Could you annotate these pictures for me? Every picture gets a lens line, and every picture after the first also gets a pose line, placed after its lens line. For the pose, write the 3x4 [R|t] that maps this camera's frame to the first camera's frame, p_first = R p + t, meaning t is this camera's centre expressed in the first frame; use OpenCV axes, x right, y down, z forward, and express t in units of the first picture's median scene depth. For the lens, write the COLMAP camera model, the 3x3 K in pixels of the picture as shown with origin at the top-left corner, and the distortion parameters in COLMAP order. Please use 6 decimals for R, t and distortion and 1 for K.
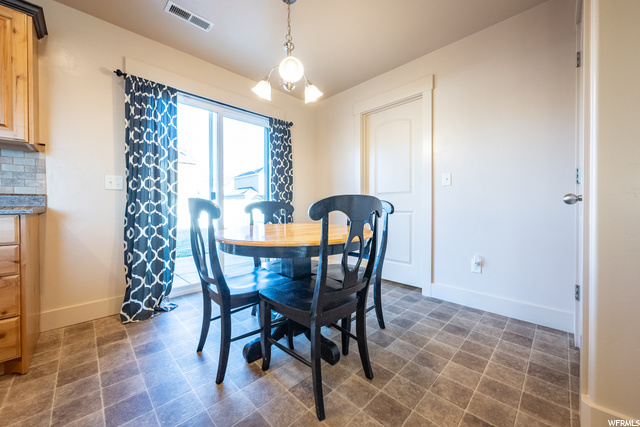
lens RADIAL K [[249.8, 0, 317.0], [0, 249.8, 209.6], [0, 0, 1]] dist [0.000074, 0.000079]
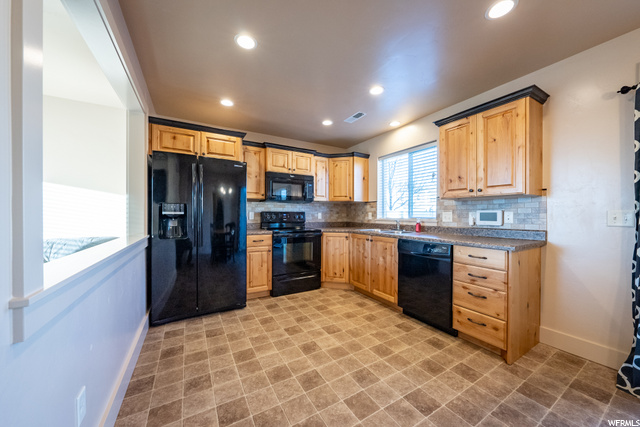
lens RADIAL K [[225.9, 0, 324.8], [0, 225.9, 214.9], [0, 0, 1]] dist [0.000295, 0.000232]
pose [[-0.237337, 0.012127, -0.971352, 0.223643], [-0.006101, 0.999884, 0.013974, -0.145814], [0.971408, 0.009243, -0.237236, 0.225369]]
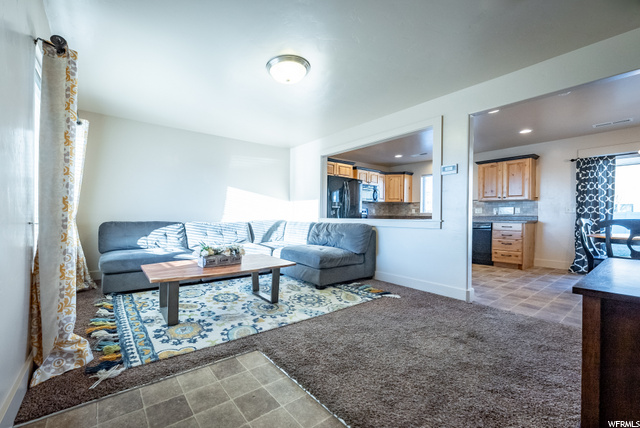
lens RADIAL K [[252.5, 0, 237.5], [0, 252.5, 216.3], [0, 0, 1]] dist [-0.000794, 0.000187]
pose [[-0.265947, 0.003500, -0.963981, 2.433193], [-0.019894, 0.999761, 0.009118, -0.017082], [0.963782, 0.021603, -0.265814, -1.417932]]
